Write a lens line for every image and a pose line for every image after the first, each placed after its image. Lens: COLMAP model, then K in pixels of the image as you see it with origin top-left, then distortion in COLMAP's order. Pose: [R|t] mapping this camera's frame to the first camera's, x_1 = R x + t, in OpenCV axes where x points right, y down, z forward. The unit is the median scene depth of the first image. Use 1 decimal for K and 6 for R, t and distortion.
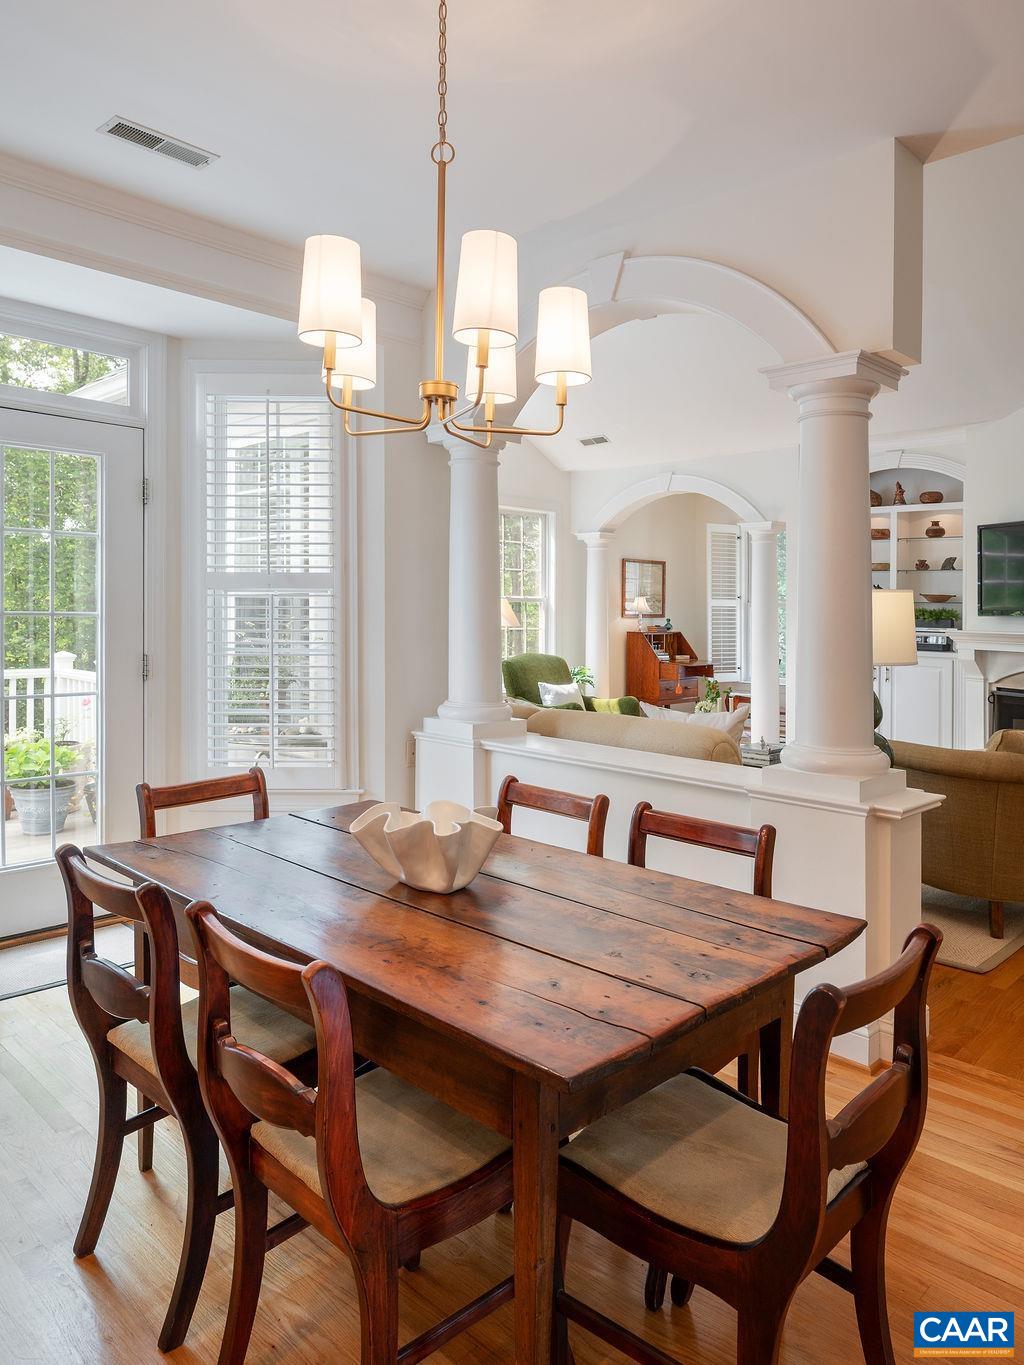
lens RADIAL K [[983.2, 0, 512.0], [0, 983.2, 682.5], [0, 0, 1]] dist [0.068265, -0.064299]
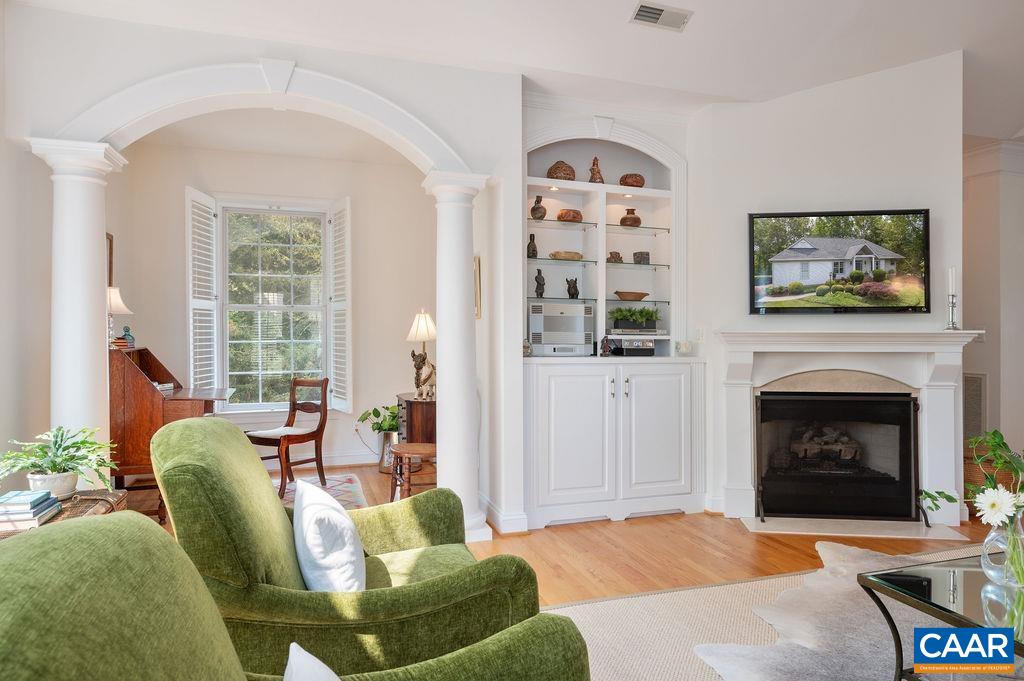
lens RADIAL K [[604.8, 0, 512.0], [0, 604.8, 340.5], [0, 0, 1]] dist [0.003536, 0.000433]
pose [[0.451266, -0.038074, 0.891577, -0.101451], [0.075516, 0.997135, 0.004360, -0.055925], [-0.889189, 0.065361, 0.452848, 0.853179]]
